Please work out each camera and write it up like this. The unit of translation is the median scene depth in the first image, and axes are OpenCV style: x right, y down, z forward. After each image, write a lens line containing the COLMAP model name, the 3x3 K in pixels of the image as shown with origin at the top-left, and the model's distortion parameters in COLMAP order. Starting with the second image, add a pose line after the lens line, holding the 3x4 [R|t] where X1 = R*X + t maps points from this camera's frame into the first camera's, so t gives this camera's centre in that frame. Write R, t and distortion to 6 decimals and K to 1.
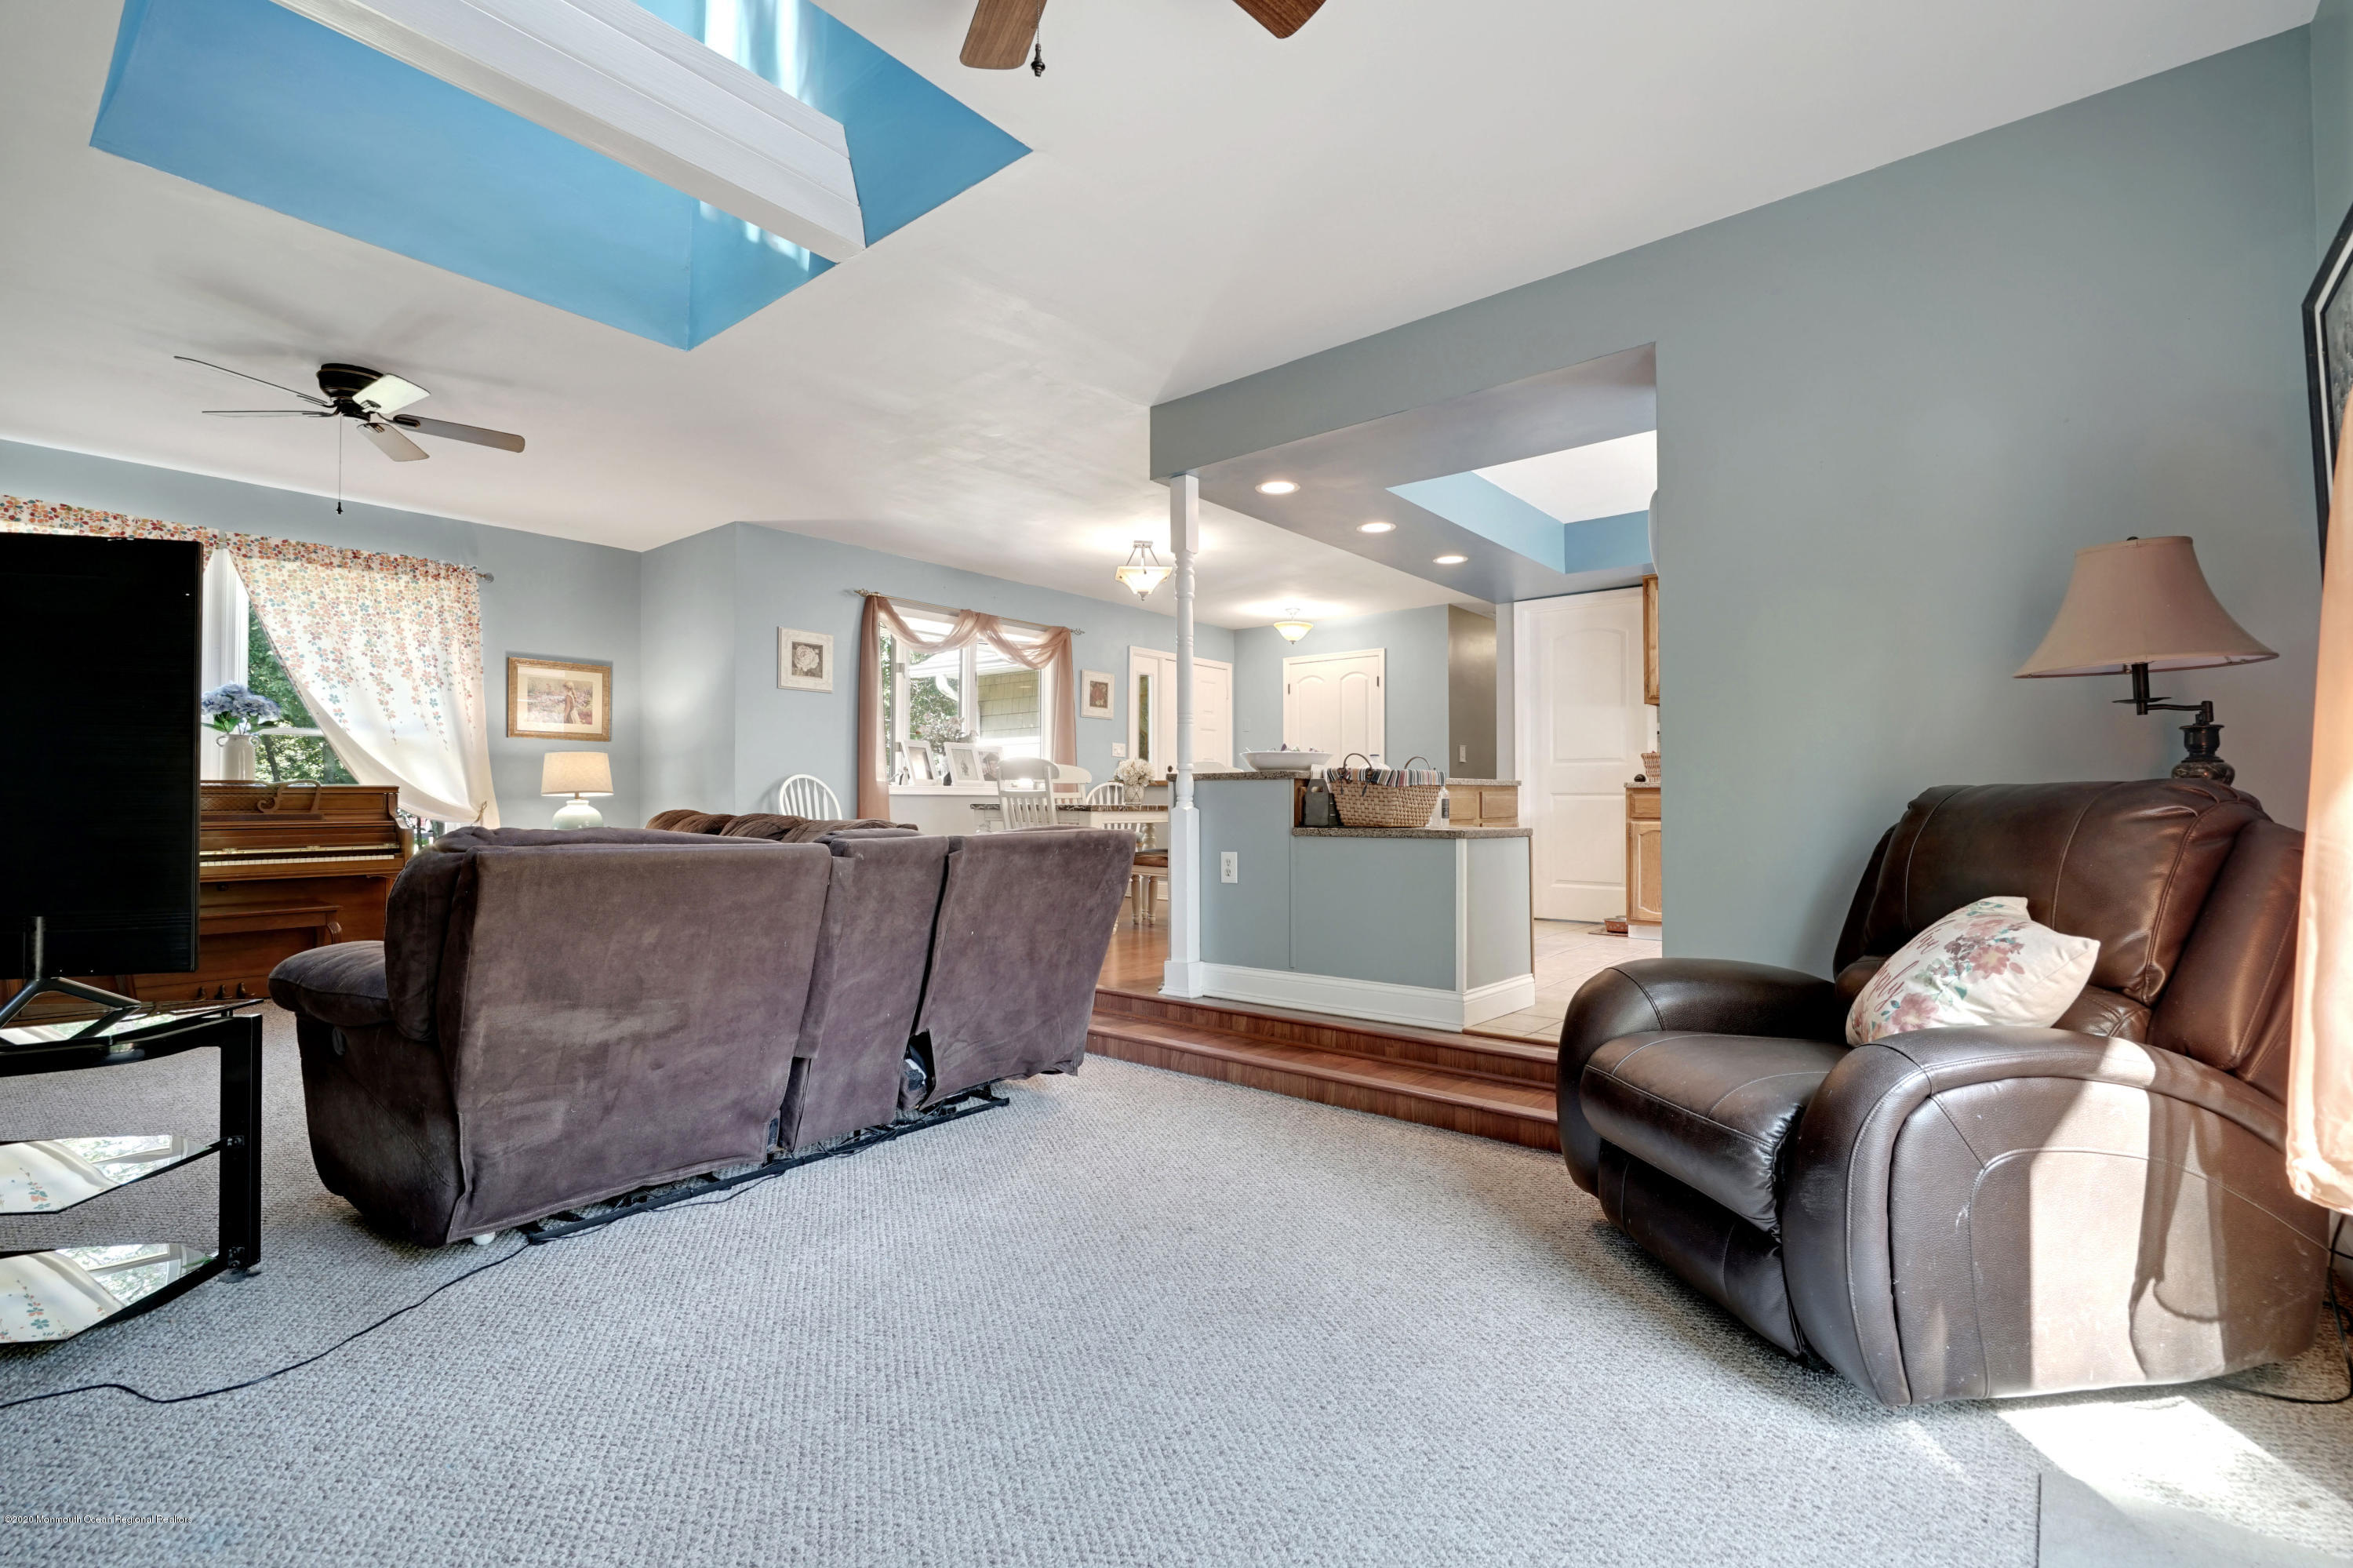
lens RADIAL K [[1060.0, 0, 1167.2], [0, 1060.0, 789.8], [0, 0, 1]] dist [-0.007327, 0.003405]
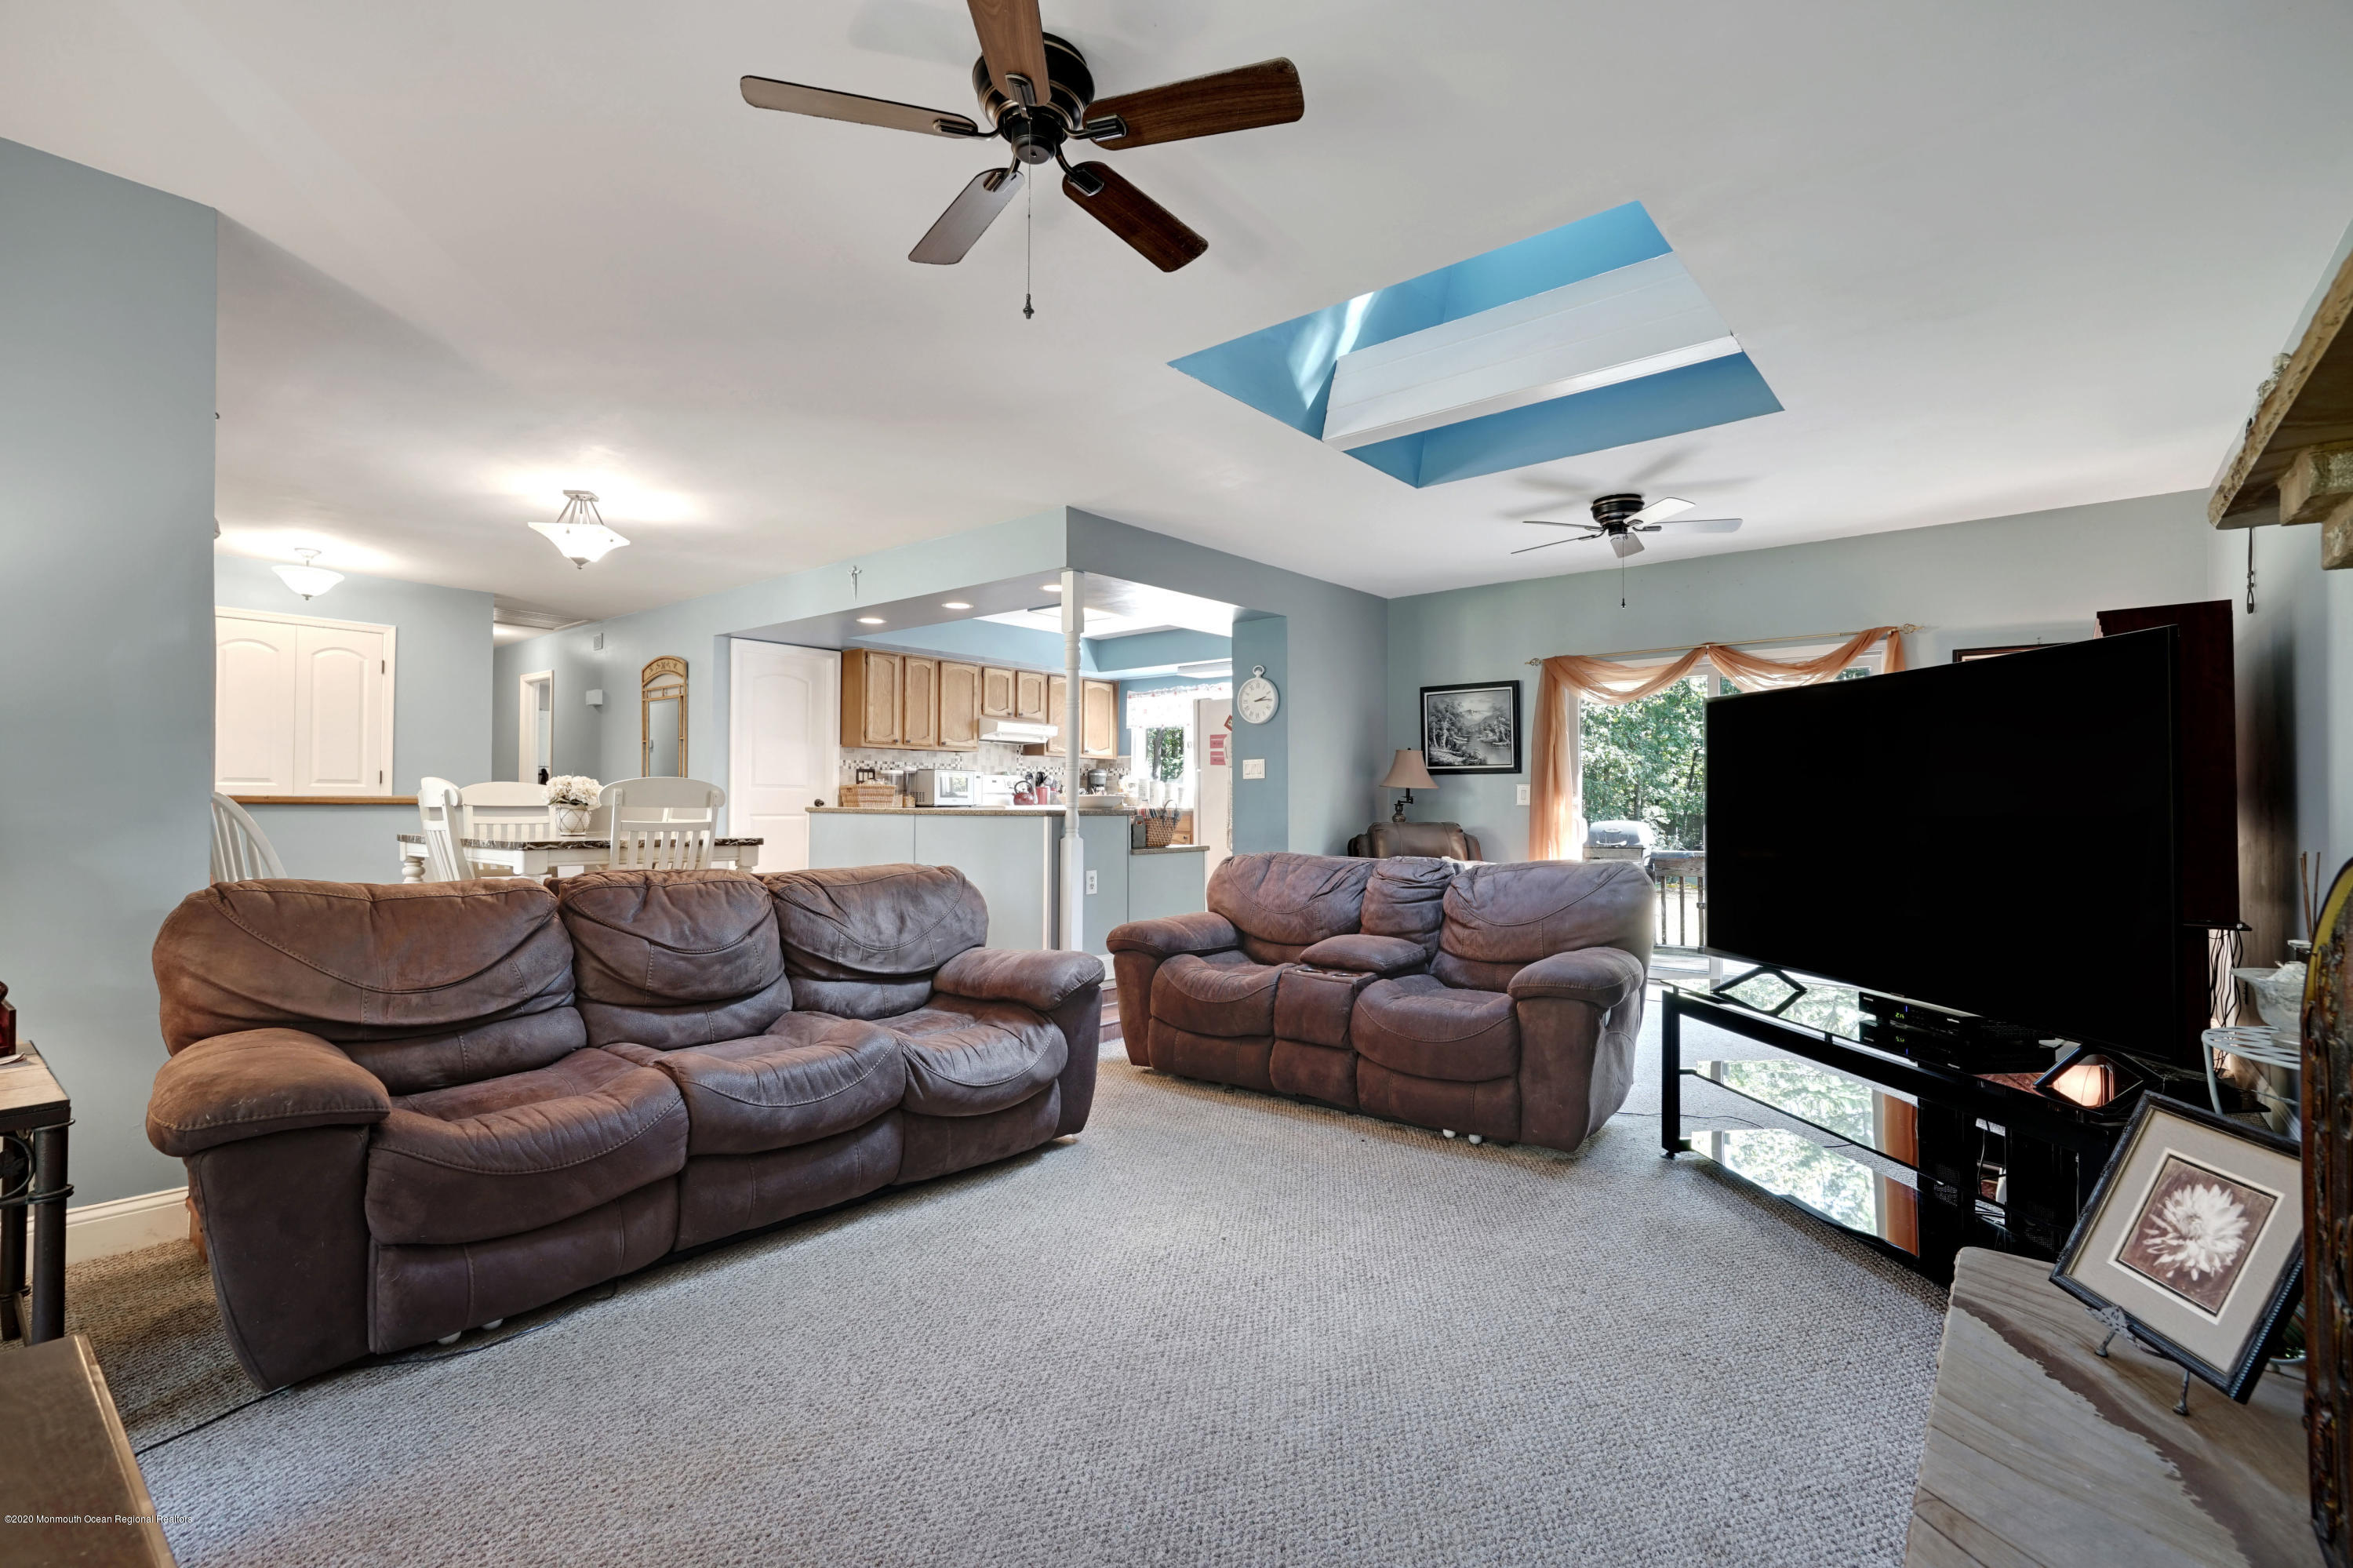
lens RADIAL K [[1060.0, 0, 1189.7], [0, 1060.0, 776.9], [0, 0, 1]] dist [-0.007327, 0.003405]
pose [[-0.015869, 0.023657, 0.999594, -0.847043], [-0.016210, 0.999583, -0.023914, -0.018420], [-0.999743, -0.016583, -0.015479, 0.606419]]
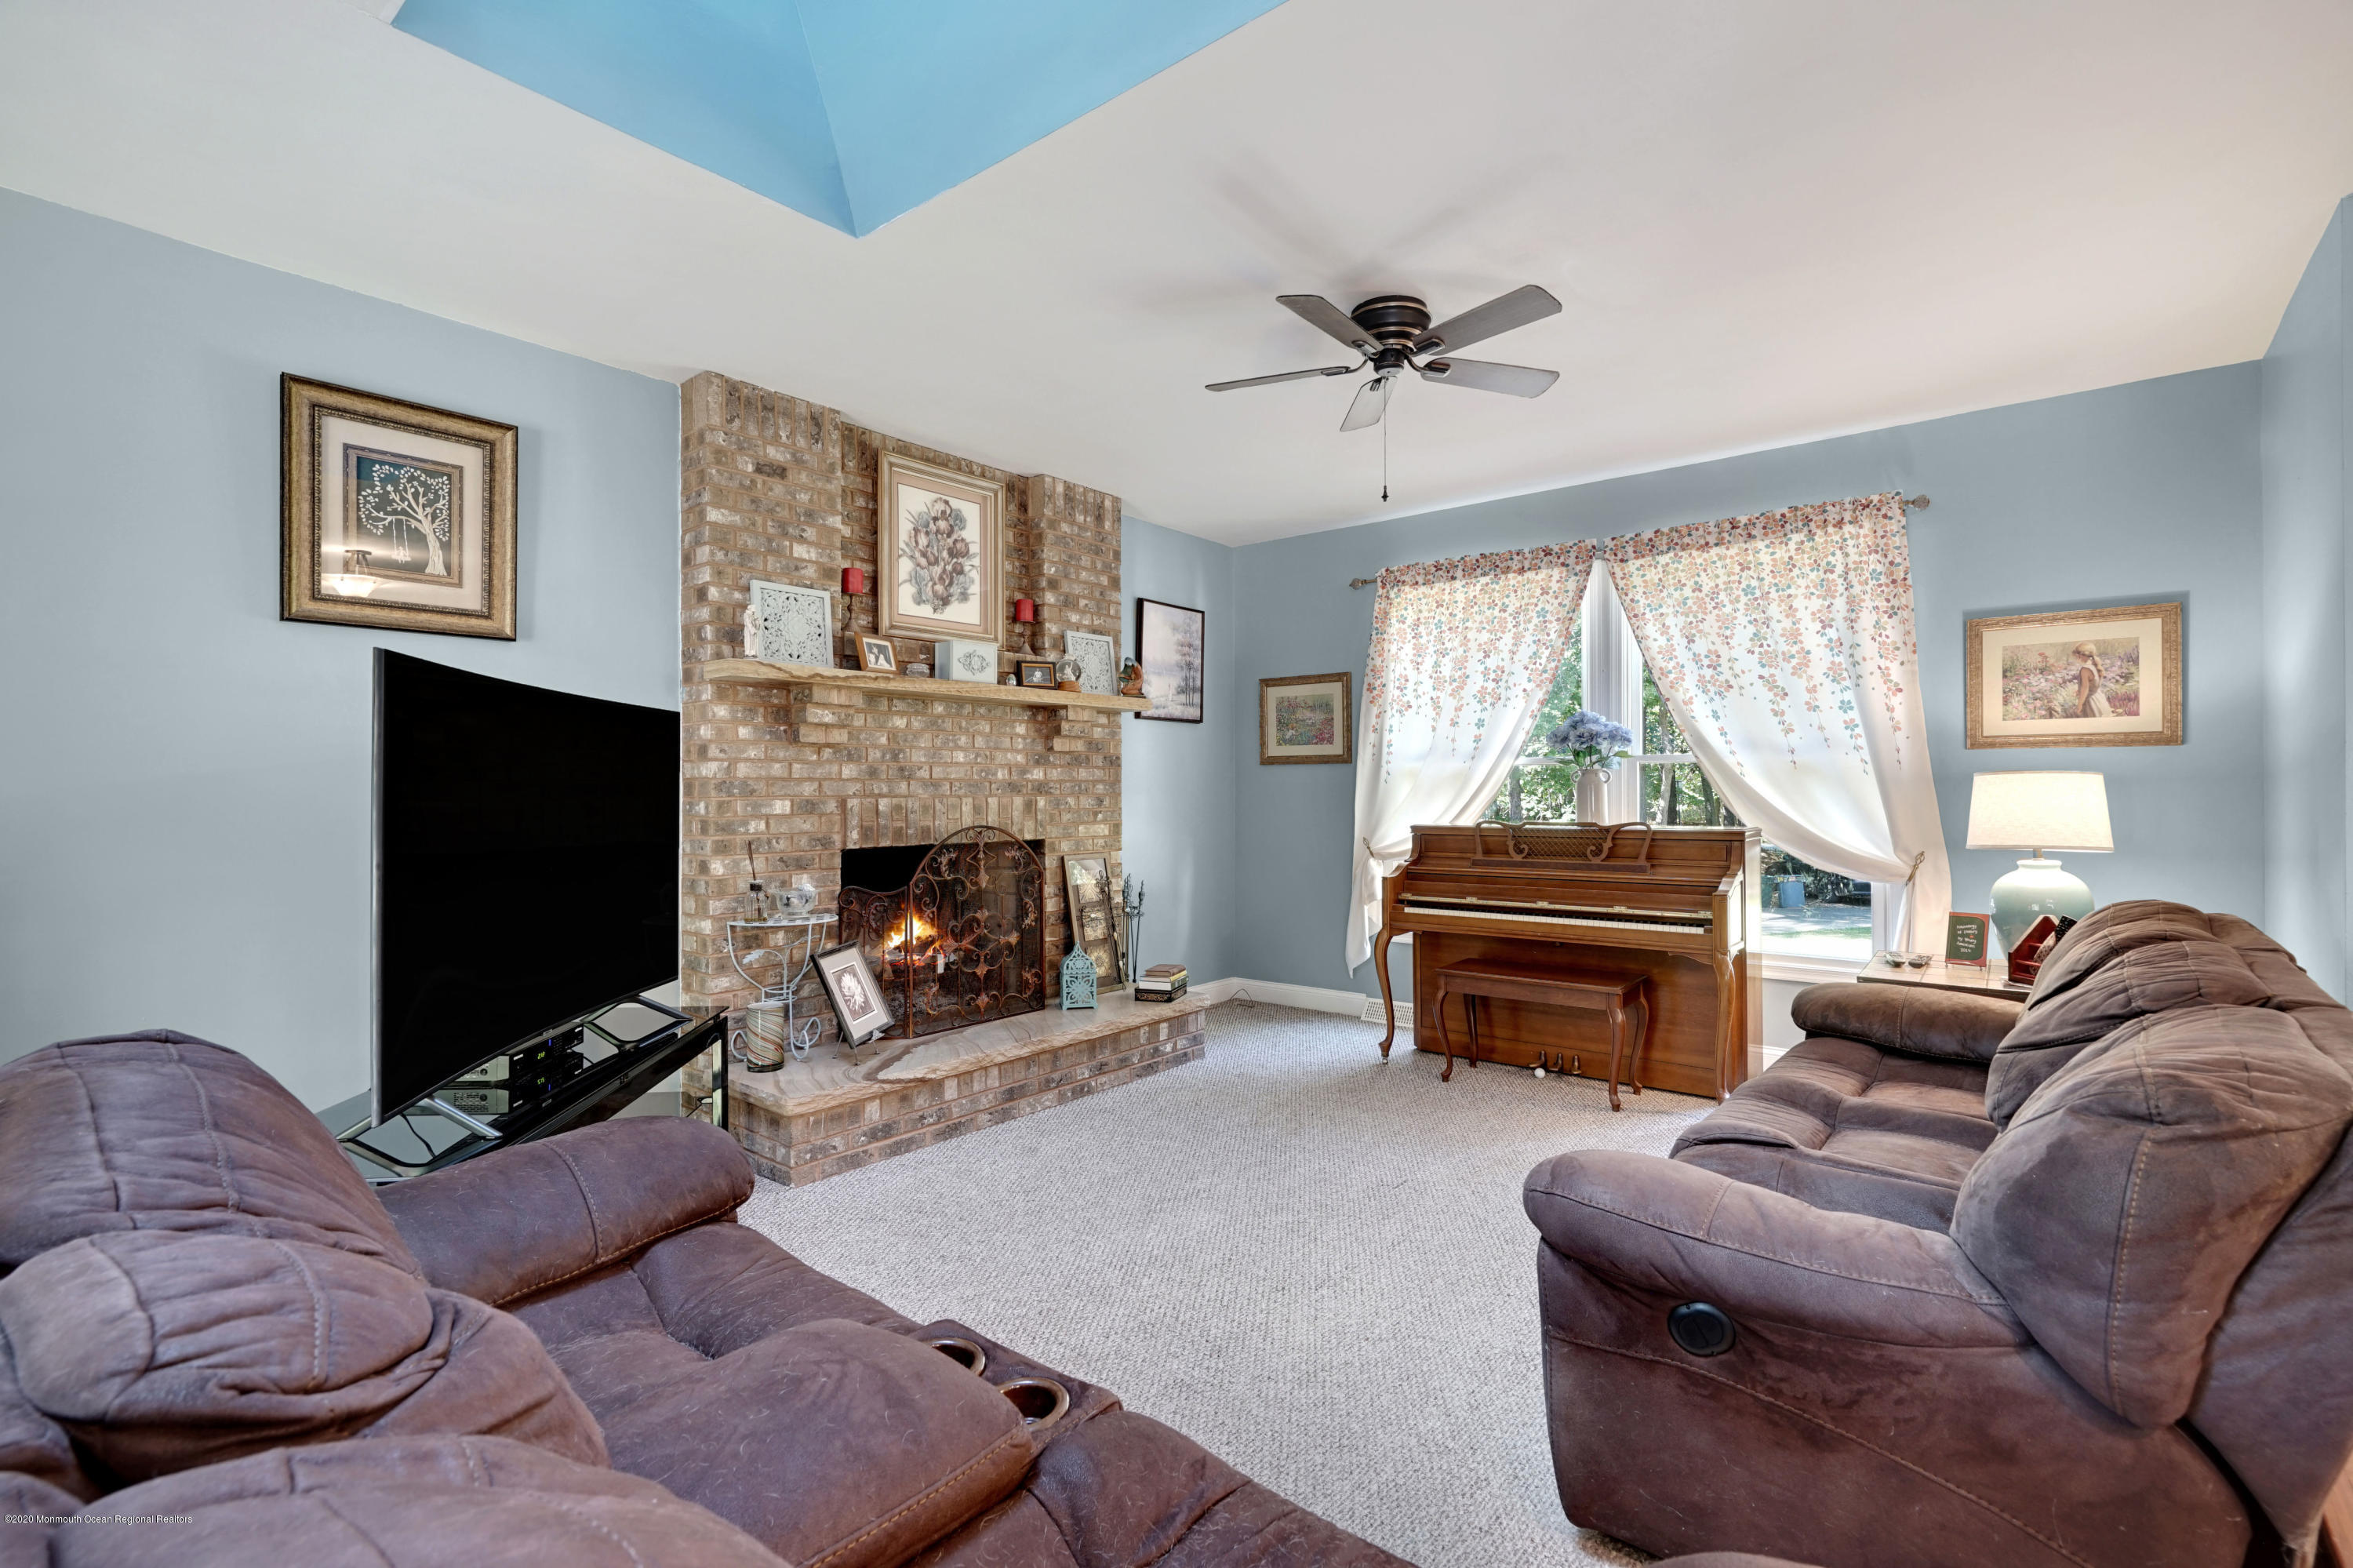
lens RADIAL K [[1060.0, 0, 1183.5], [0, 1060.0, 779.5], [0, 0, 1]] dist [-0.007327, 0.003405]
pose [[0.002562, -0.007154, -0.999971, -0.004729], [0.014506, 0.999869, -0.007116, -0.035329], [0.999891, -0.014488, 0.002665, 0.554036]]
